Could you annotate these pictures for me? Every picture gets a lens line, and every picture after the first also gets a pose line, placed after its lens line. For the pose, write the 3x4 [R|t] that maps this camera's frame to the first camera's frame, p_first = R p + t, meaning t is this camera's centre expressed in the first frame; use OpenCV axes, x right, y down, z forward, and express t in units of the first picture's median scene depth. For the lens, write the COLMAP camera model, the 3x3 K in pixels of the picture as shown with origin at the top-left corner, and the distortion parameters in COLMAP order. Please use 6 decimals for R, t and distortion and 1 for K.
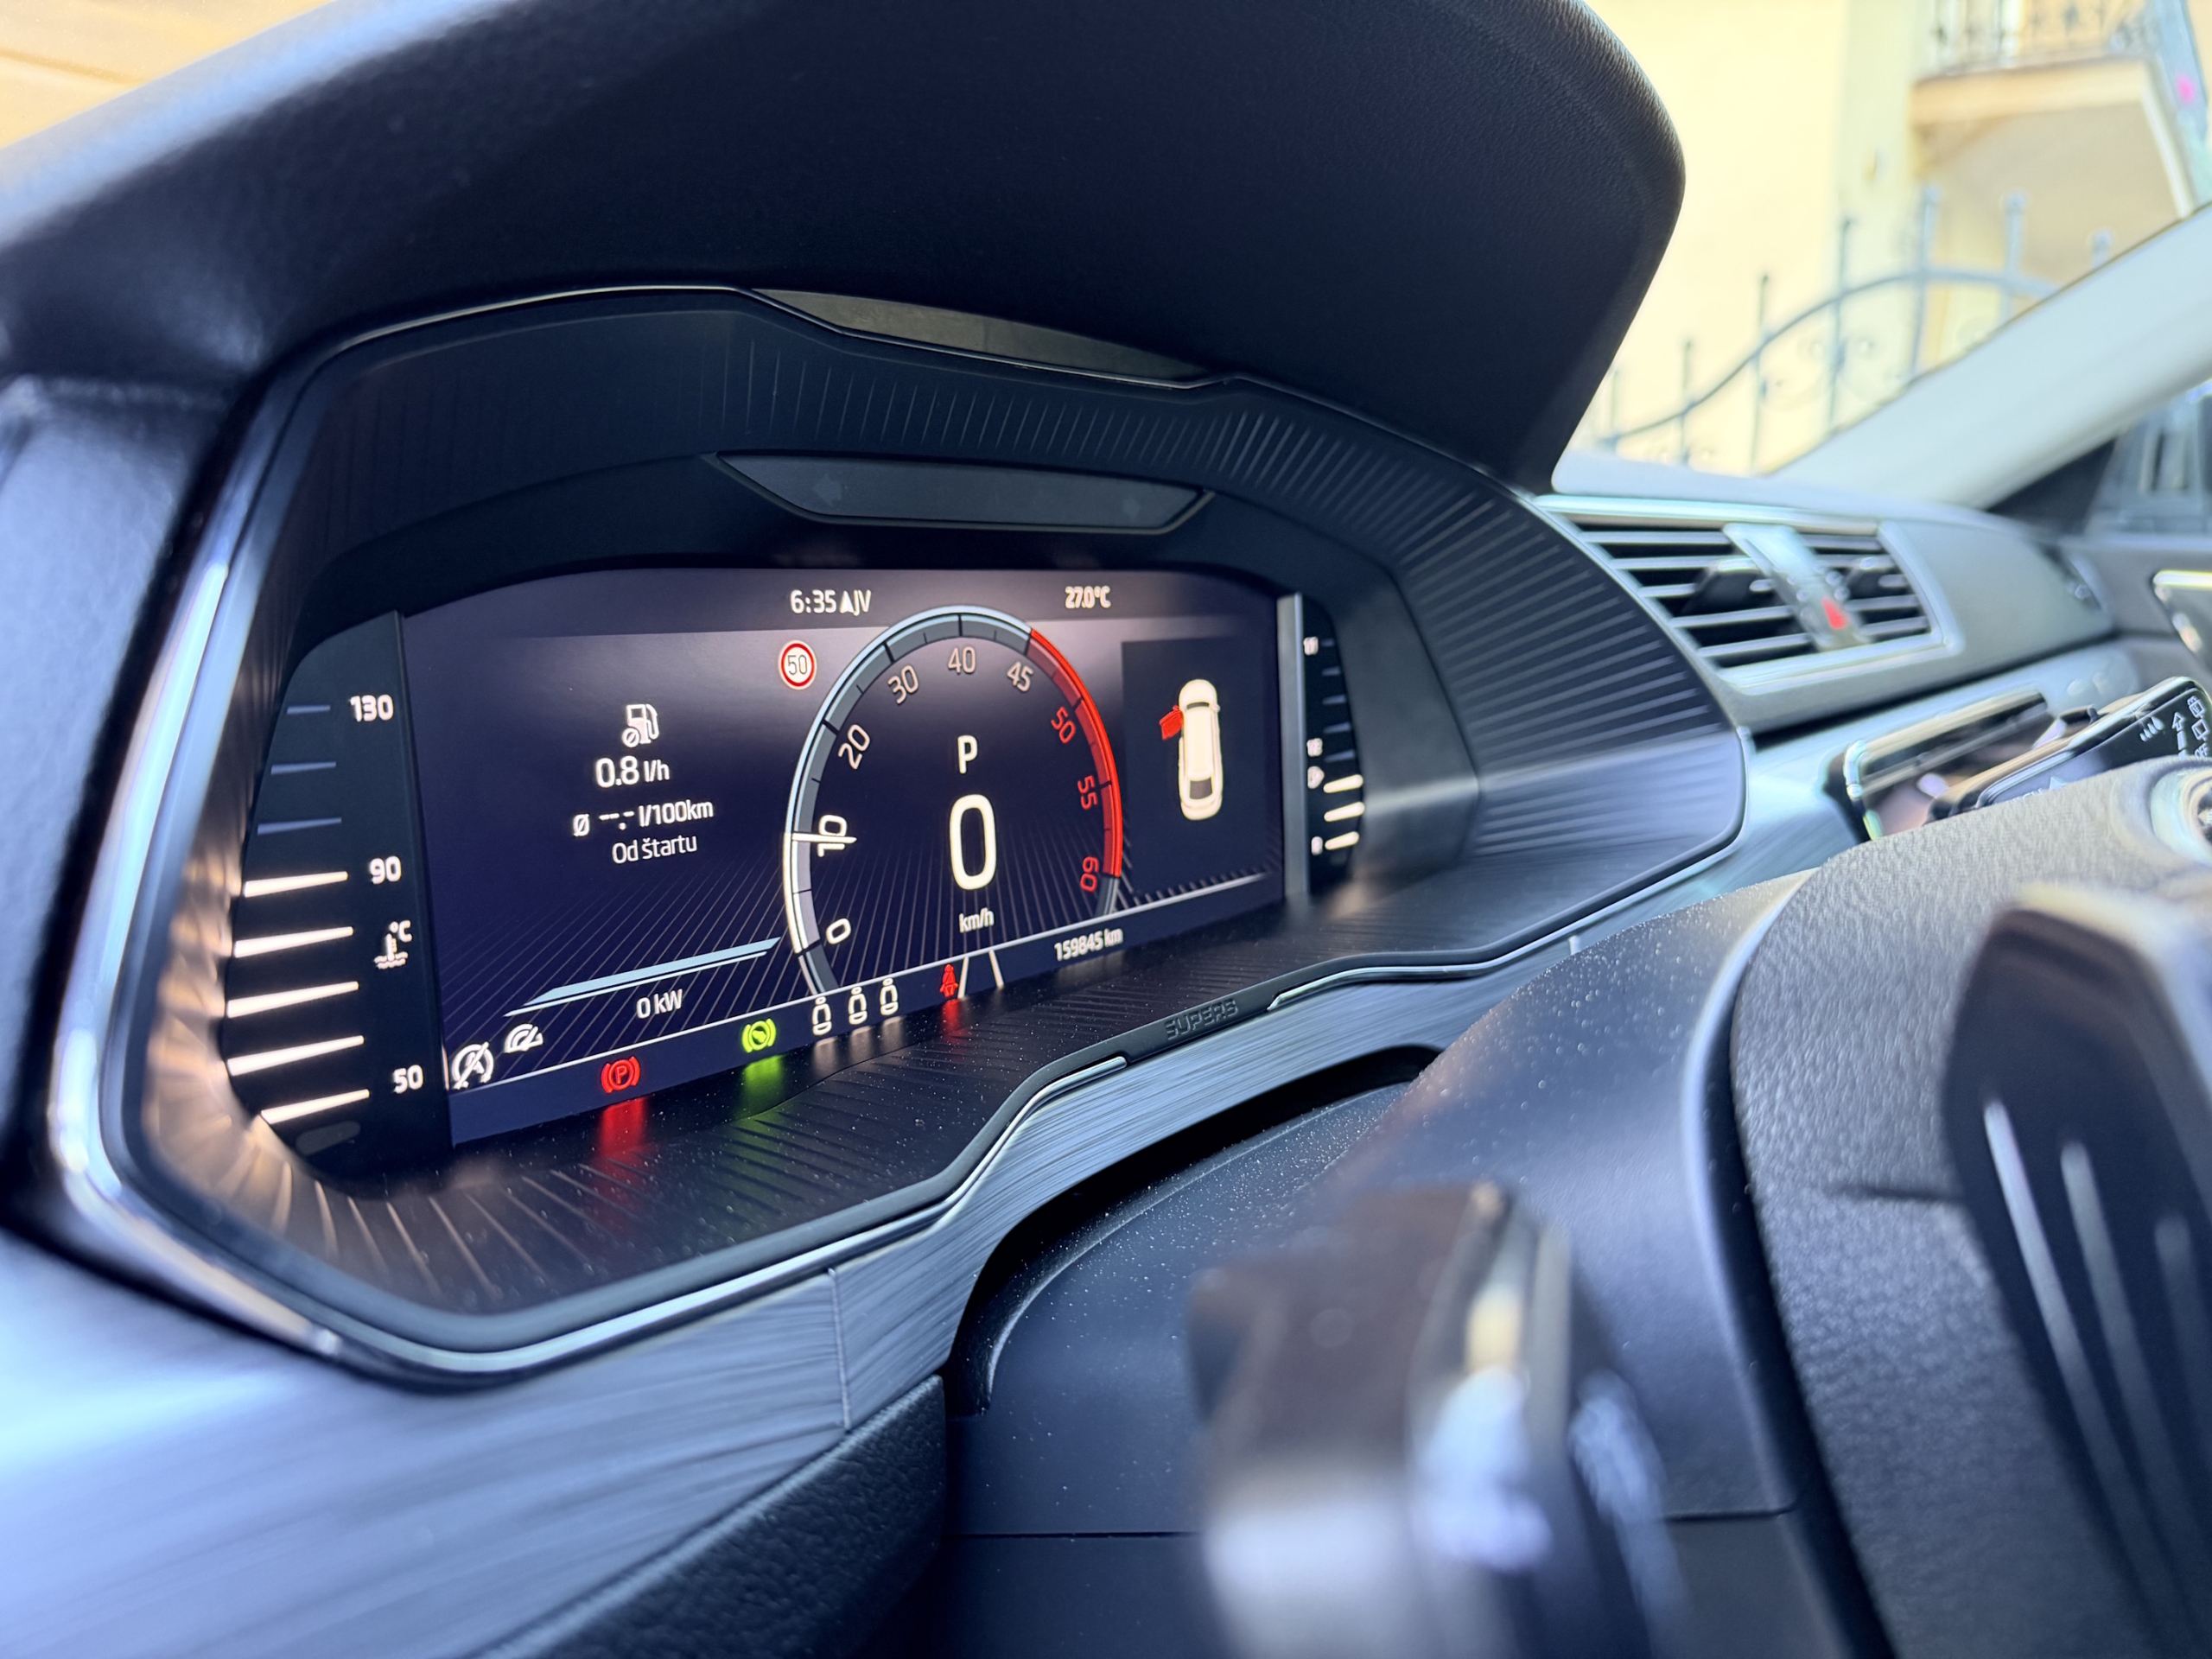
lens RADIAL K [[1542.5, 0, 1100.7], [0, 1542.5, 830.5], [0, 0, 1]] dist [0.053144, -0.078697]
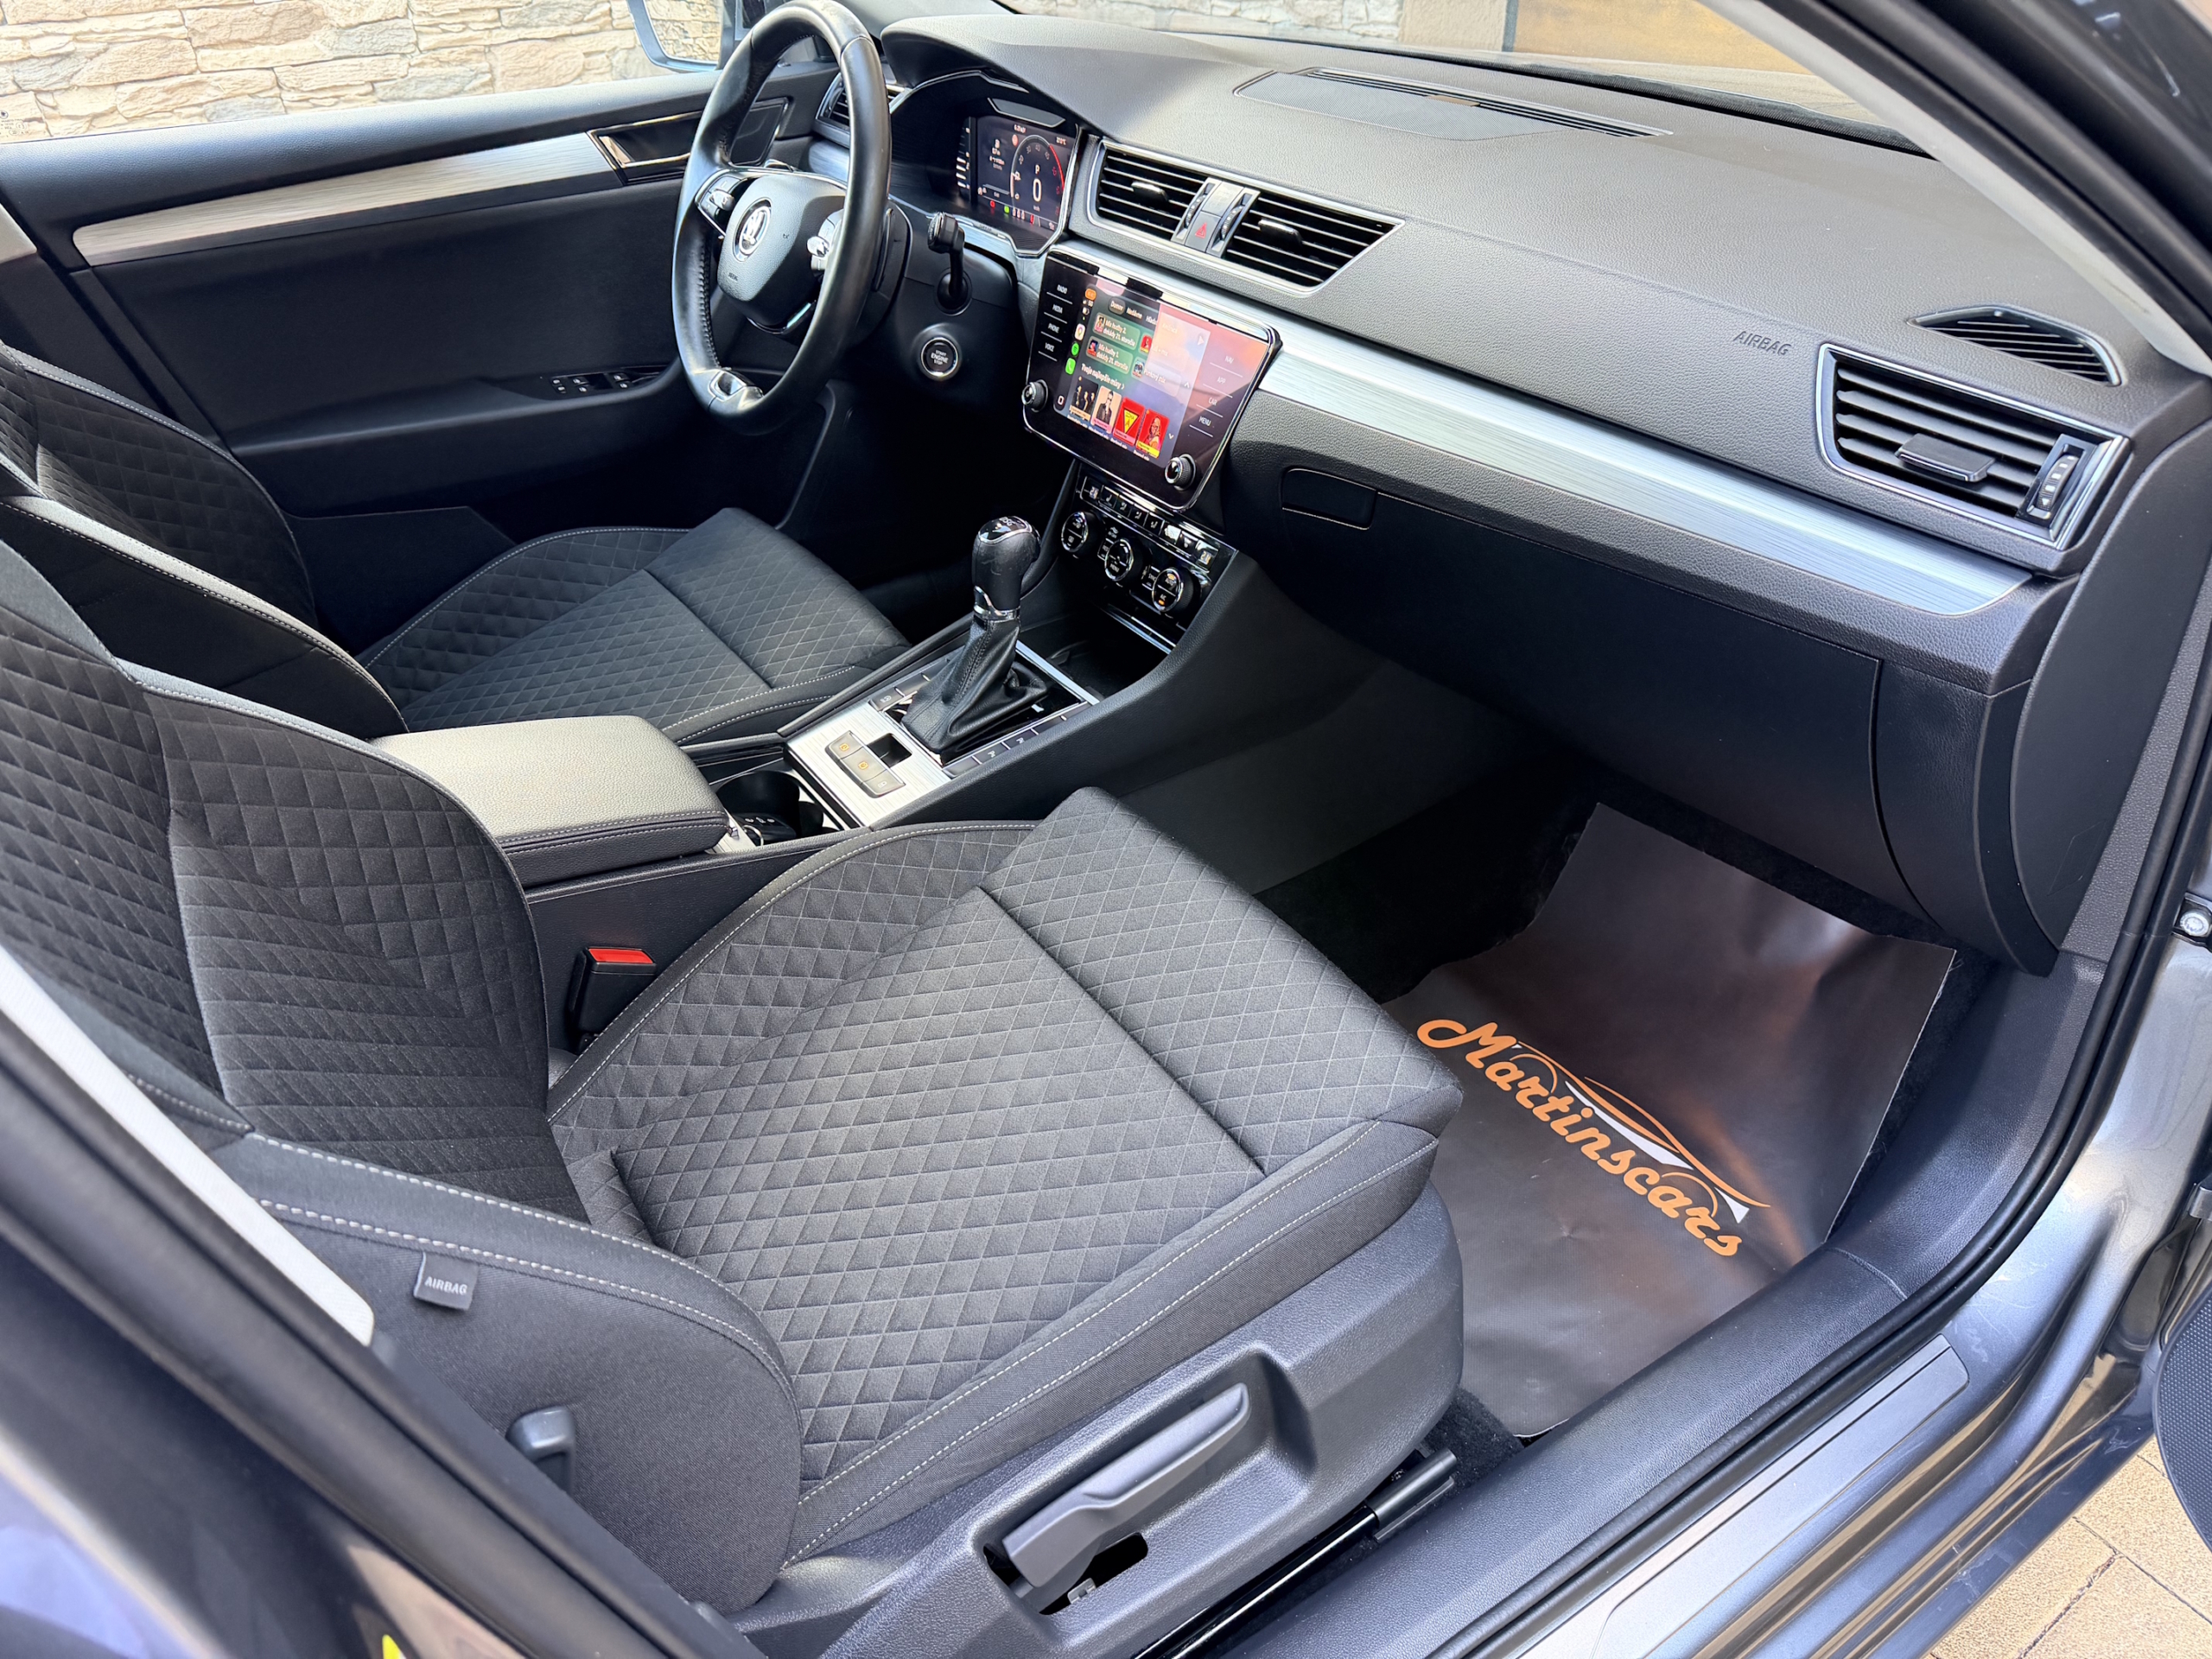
lens RADIAL K [[1541.5, 0, 1078.9], [0, 1541.5, 841.9], [0, 0, 1]] dist [0.101735, -0.138222]
pose [[-0.342826, 0.525294, -0.778805, 5.014828], [-0.142875, 0.790244, 0.595903, -1.386634], [0.928470, 0.315563, -0.195864, 2.899614]]
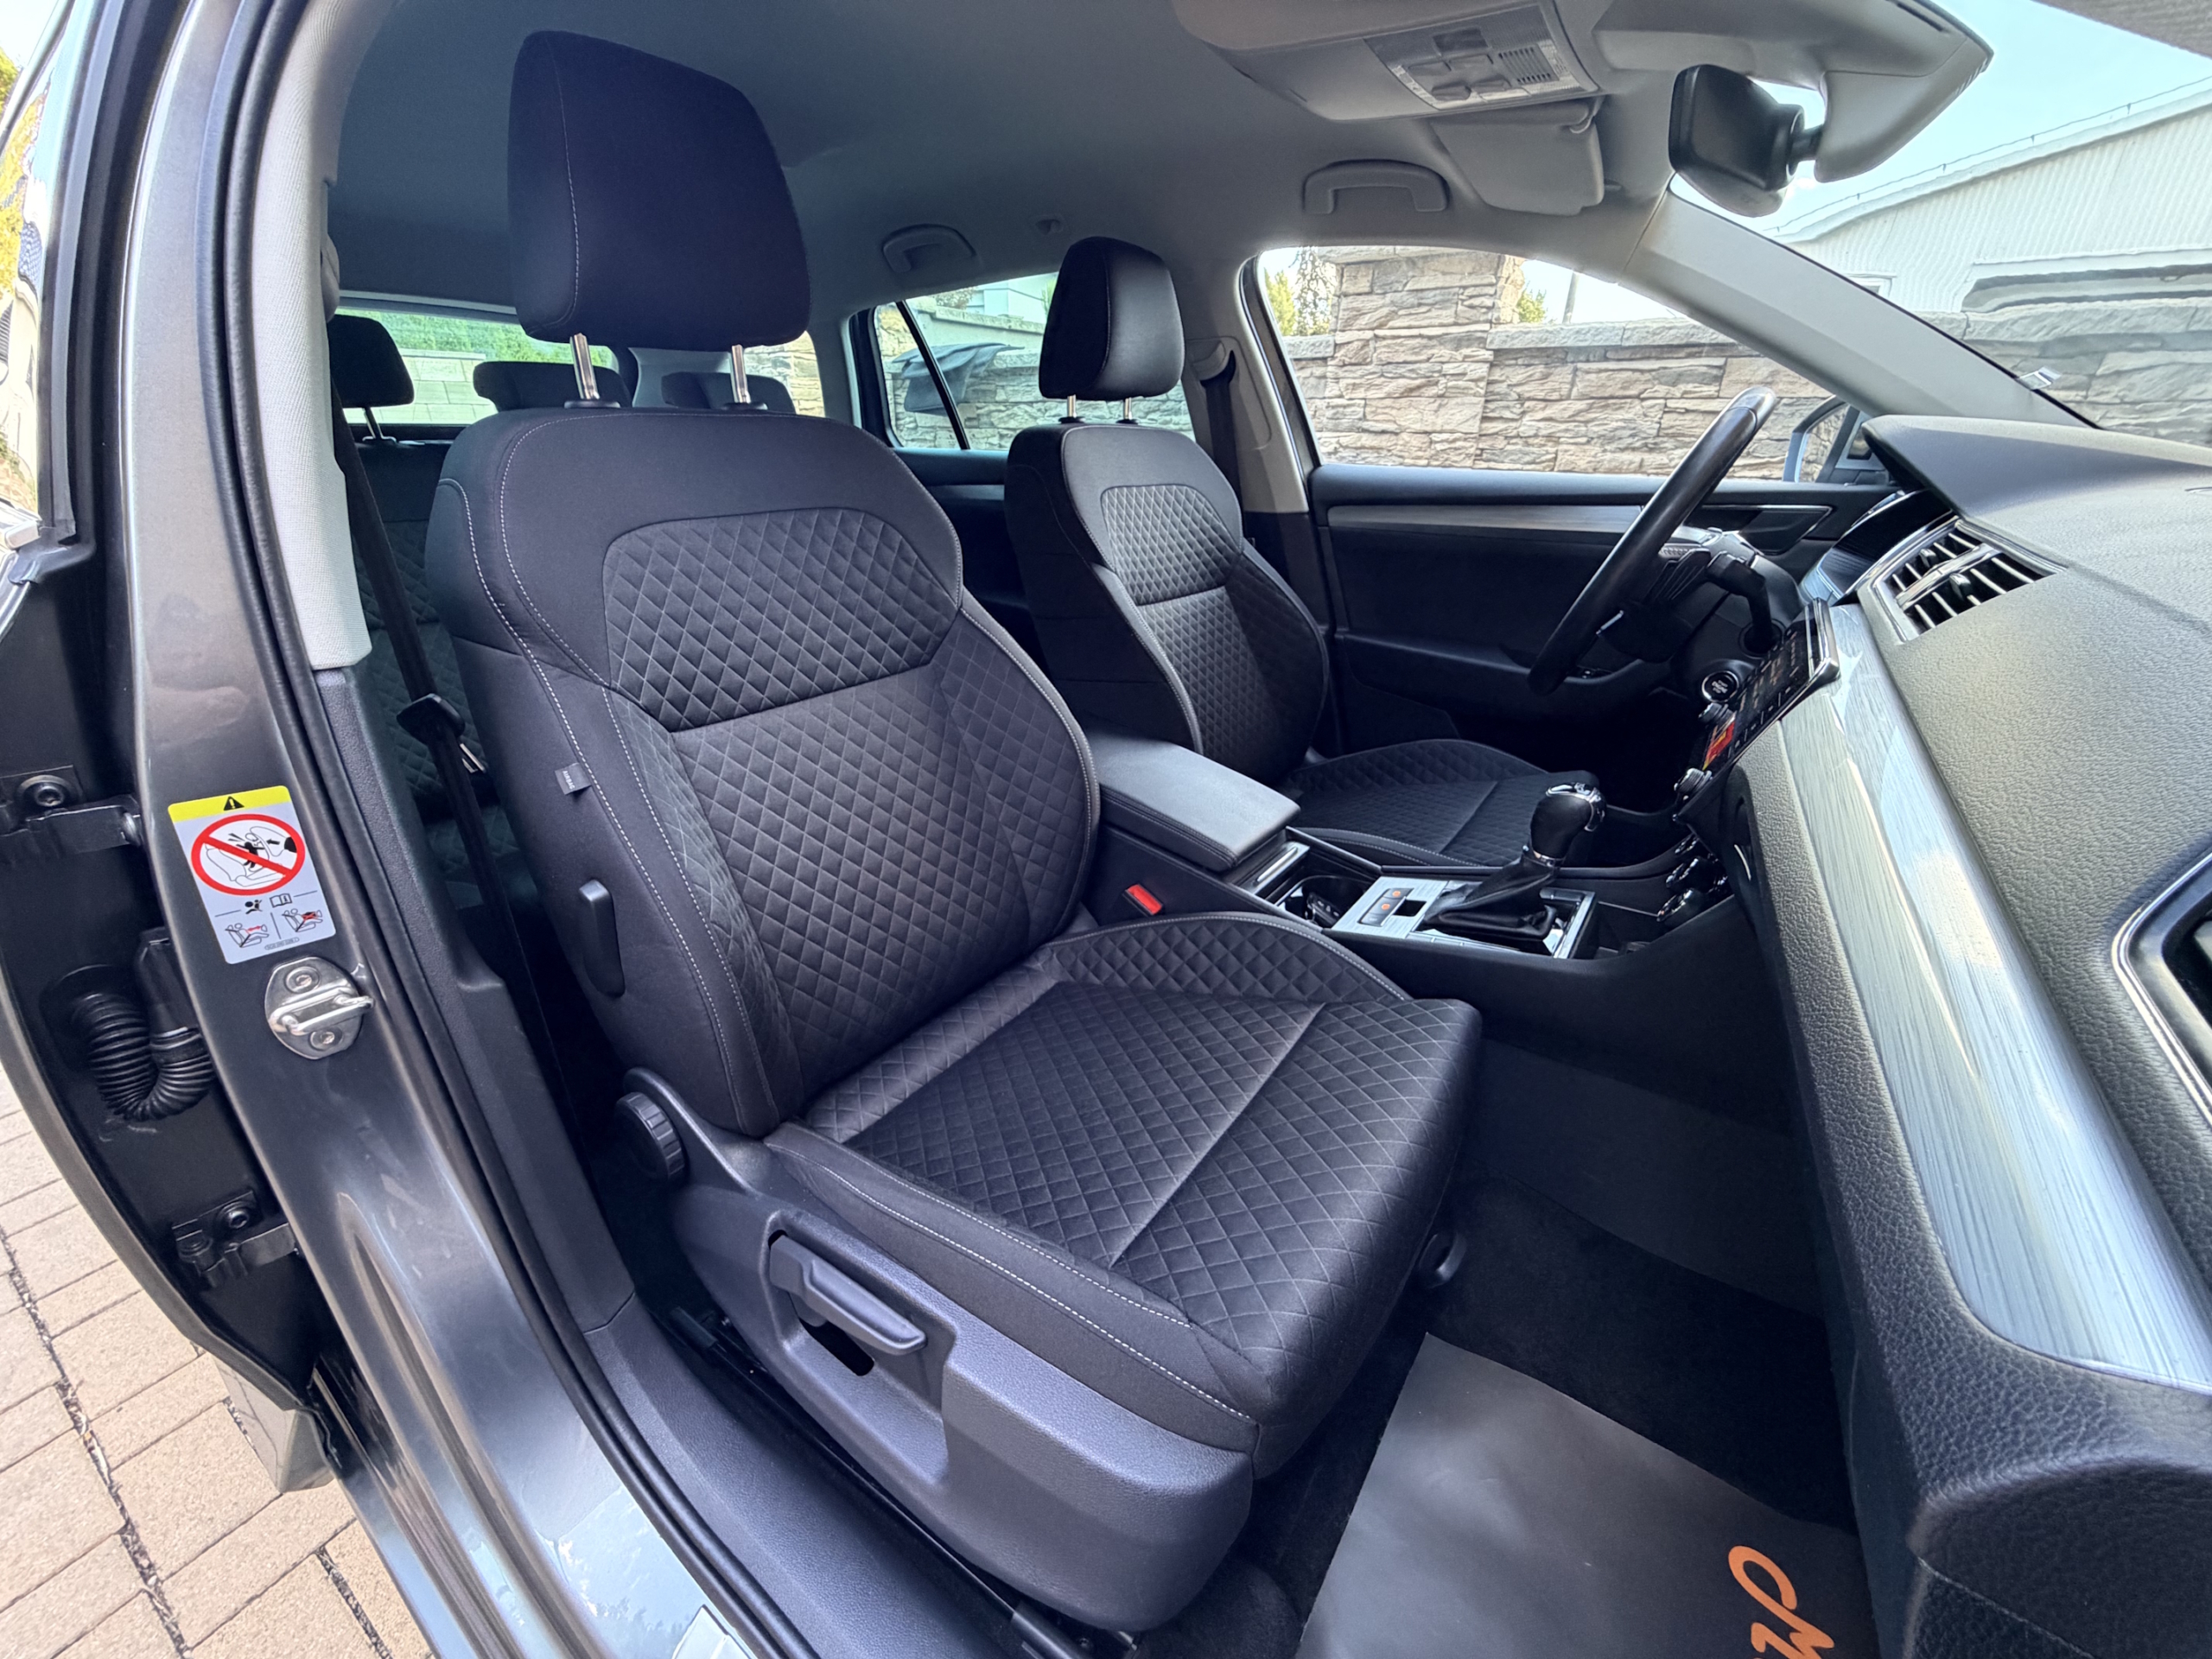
lens RADIAL K [[895.8, 0, 1103.7], [0, 895.8, 826.7], [0, 0, 1]] dist [-0.000840, 0.000079]
pose [[-0.998739, -0.007183, -0.049695, 2.921313], [-0.033756, 0.828734, 0.558624, -0.911512], [0.037172, 0.559597, -0.827931, 3.920934]]
